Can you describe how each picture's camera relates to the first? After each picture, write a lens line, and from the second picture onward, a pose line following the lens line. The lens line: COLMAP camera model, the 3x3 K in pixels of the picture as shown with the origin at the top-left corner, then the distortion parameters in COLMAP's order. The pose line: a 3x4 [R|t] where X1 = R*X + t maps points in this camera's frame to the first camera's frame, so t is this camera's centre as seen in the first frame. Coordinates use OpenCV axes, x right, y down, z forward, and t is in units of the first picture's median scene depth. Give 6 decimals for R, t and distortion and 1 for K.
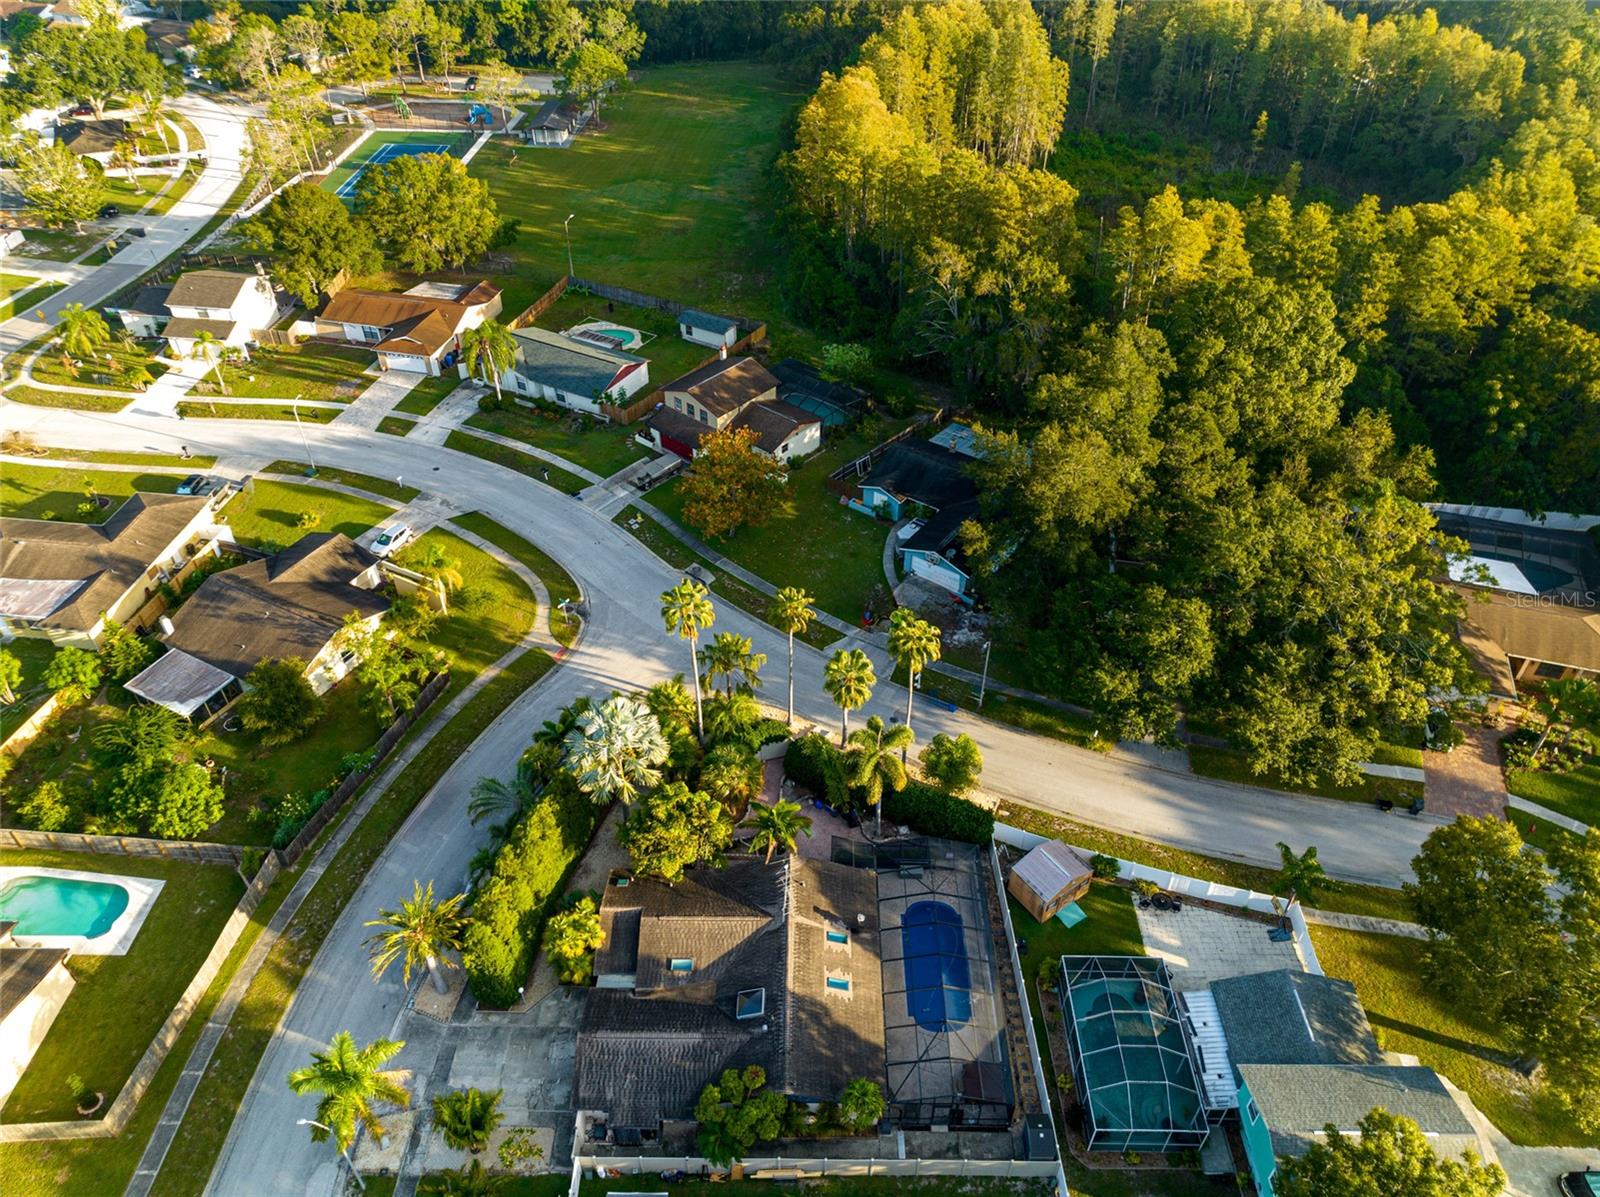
lens RADIAL K [[1137.9, 0, 805.9], [0, 1137.9, 594.9], [0, 0, 1]] dist [0.002647, 0.000099]
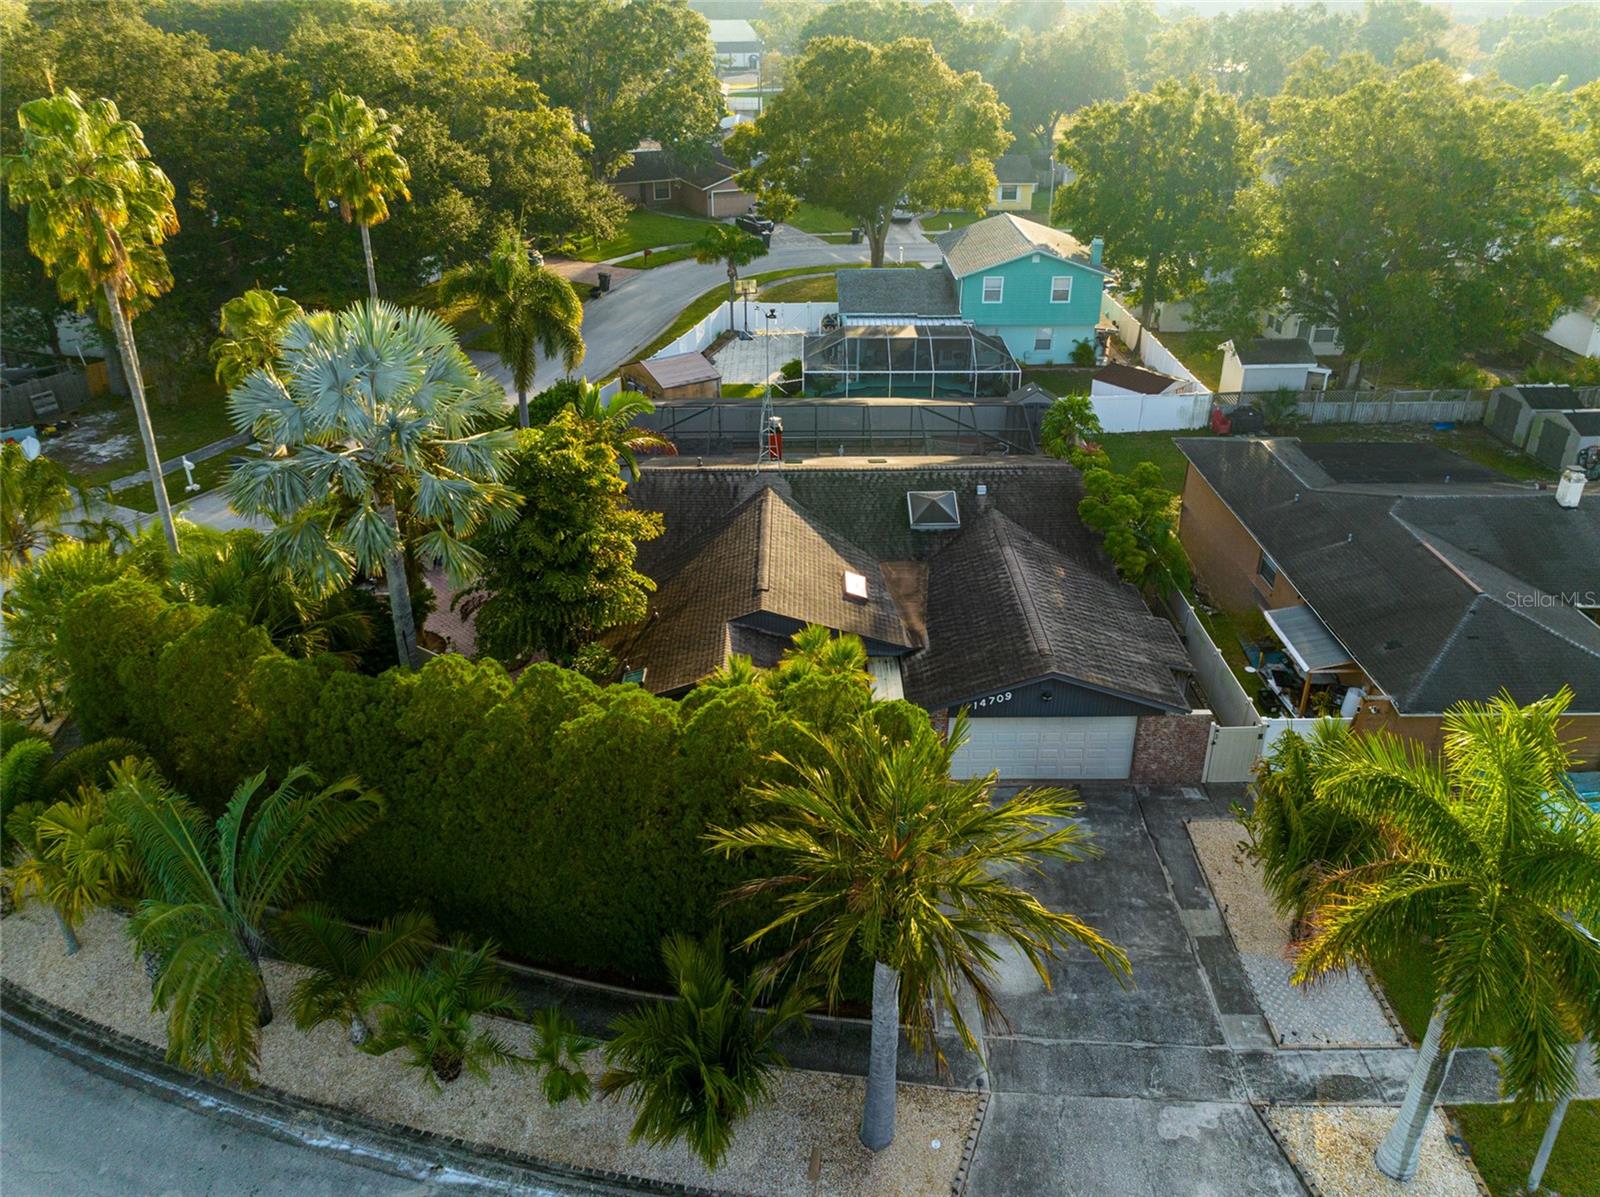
lens RADIAL K [[1137.9, 0, 805.9], [0, 1137.9, 594.9], [0, 0, 1]] dist [0.002647, 0.000099]
pose [[-0.016760, -0.466982, 0.884108, -0.514173], [0.636438, 0.676985, 0.369645, 0.122881], [-0.771145, 0.568875, 0.285859, 0.817944]]
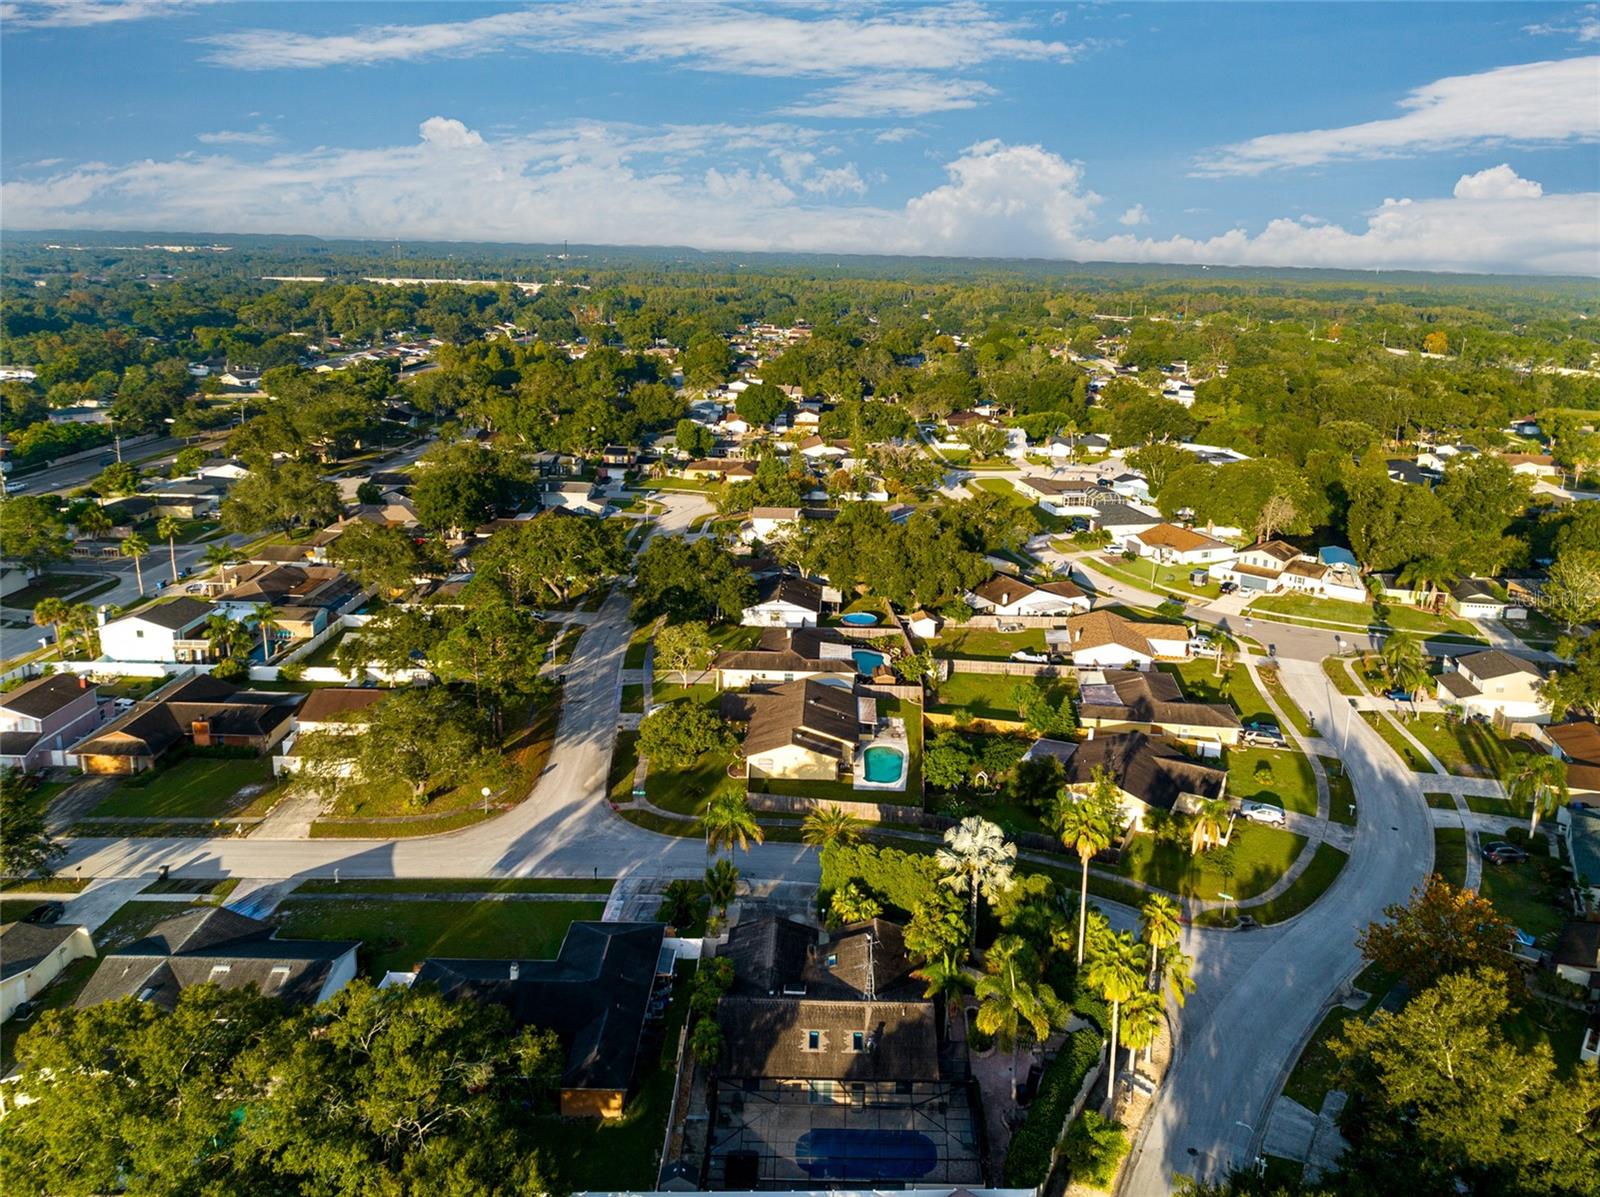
lens RADIAL K [[1122.4, 0, 843.2], [0, 1122.4, 601.6], [0, 0, 1]] dist [0.005928, -0.002758]
pose [[0.015550, 0.298599, -0.954252, 0.926926], [-0.656900, 0.722557, 0.215393, -0.239875], [0.753817, 0.623499, 0.207386, 0.453212]]
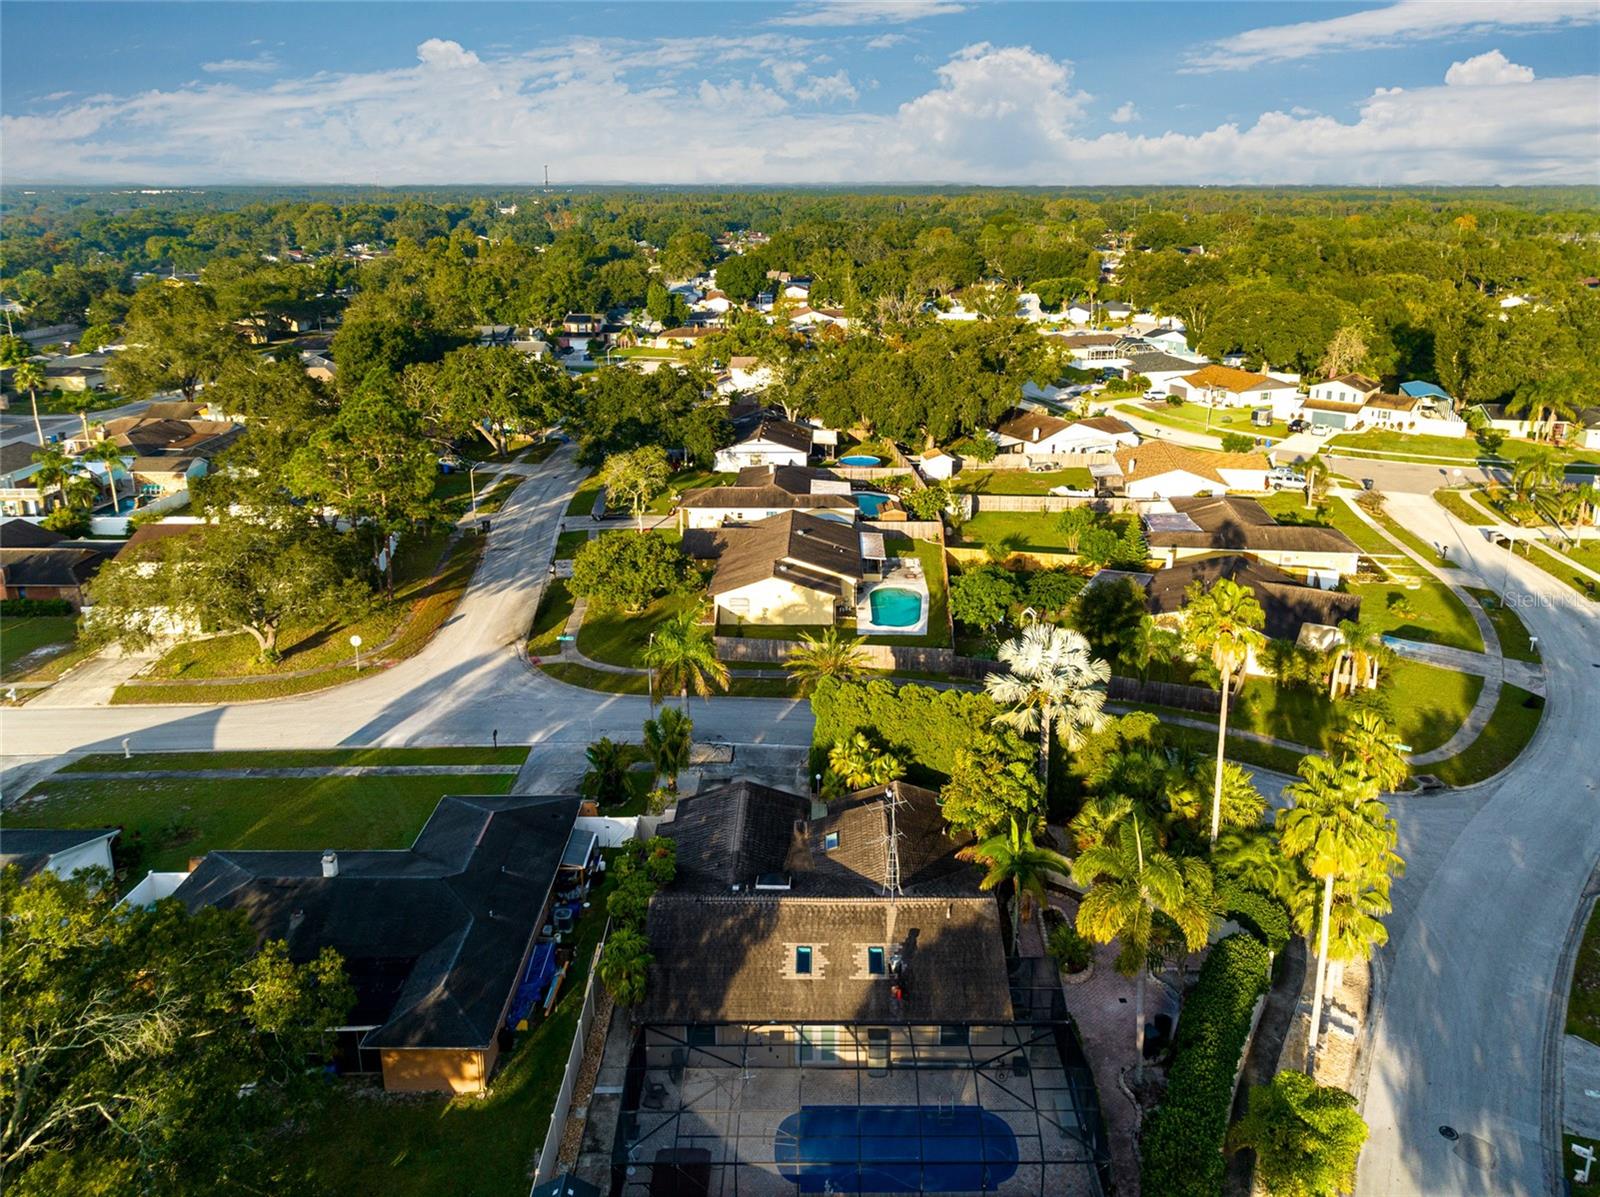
lens RADIAL K [[1114.0, 0, 826.7], [0, 1114.0, 593.5], [0, 0, 1]] dist [-0.001558, 0.005813]
pose [[0.010926, 0.341443, -0.939839, 0.562192], [-0.635037, 0.728392, 0.257242, -0.017066], [0.772405, 0.594022, 0.224788, 0.654730]]
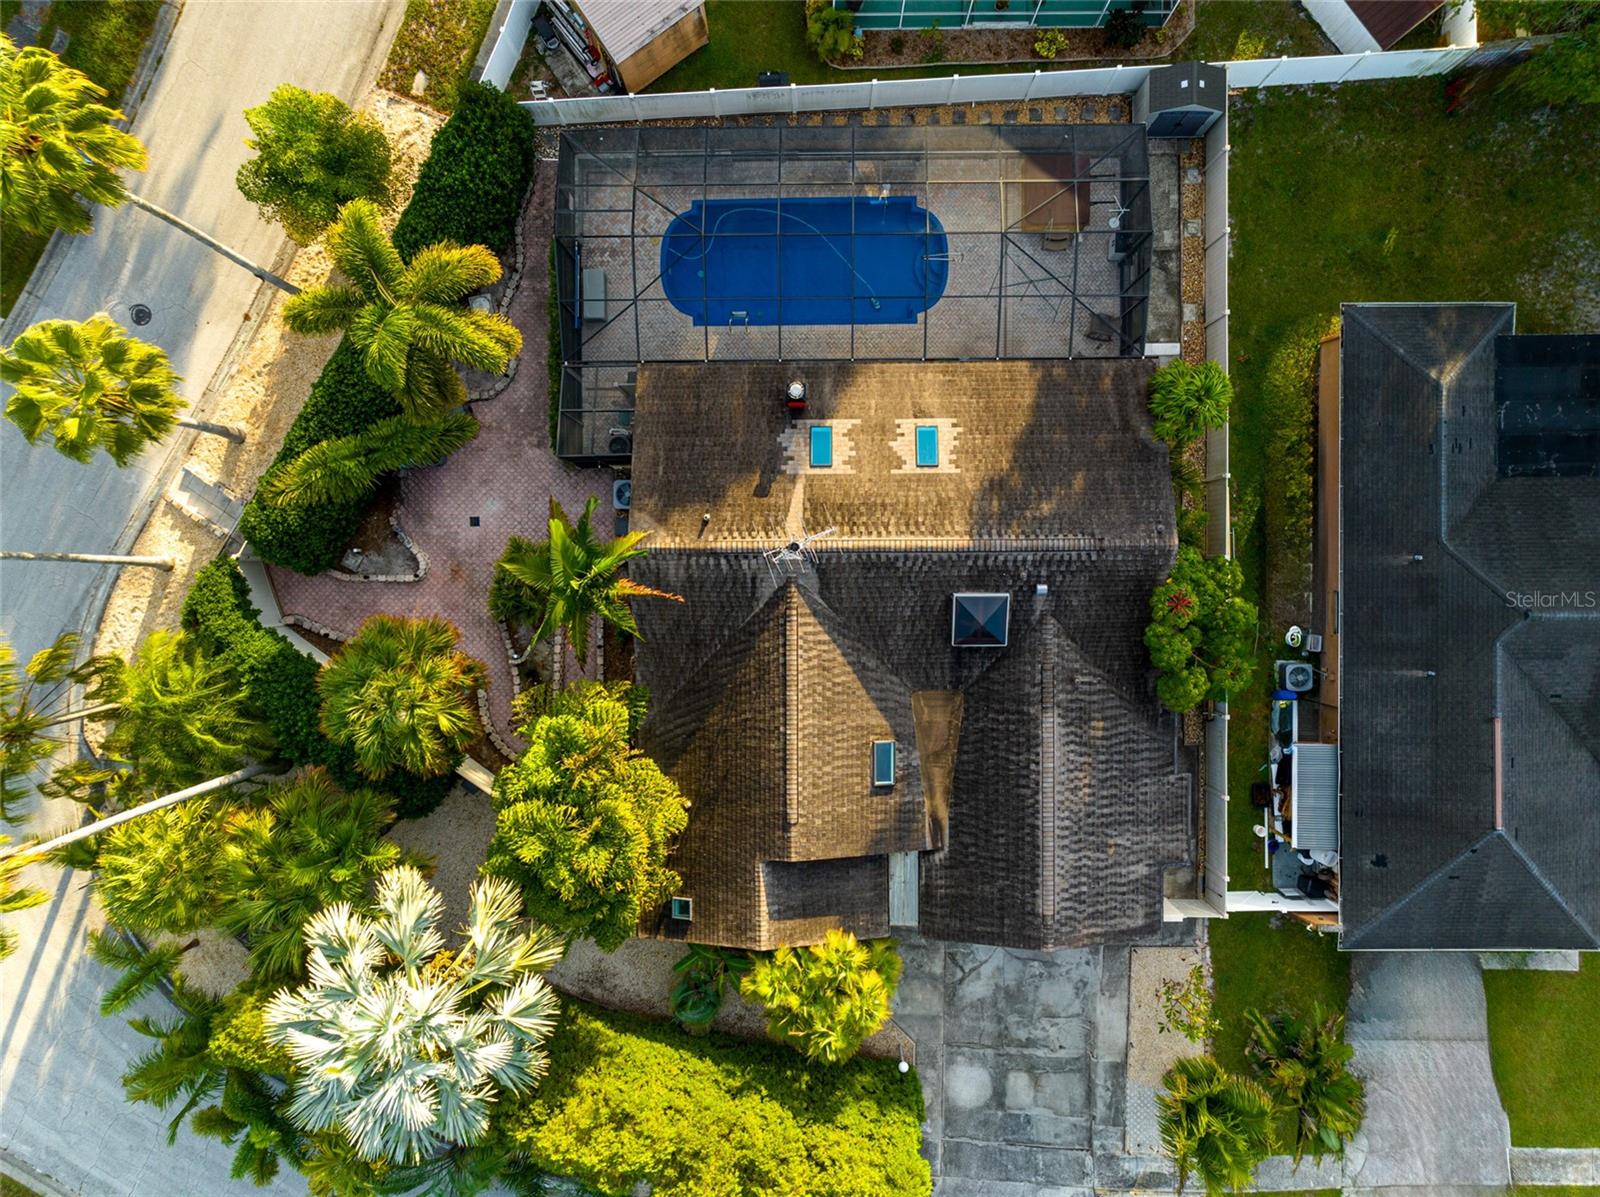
lens RADIAL K [[1103.0, 0, 800.0], [0, 1103.0, 598.5], [0, 0, 1]] dist [0.007603, 0.006956]
pose [[-0.011183, -0.999412, -0.032421, -0.020037], [0.647110, -0.031952, 0.761726, -0.056004], [-0.762314, -0.012462, 0.647087, 0.670173]]
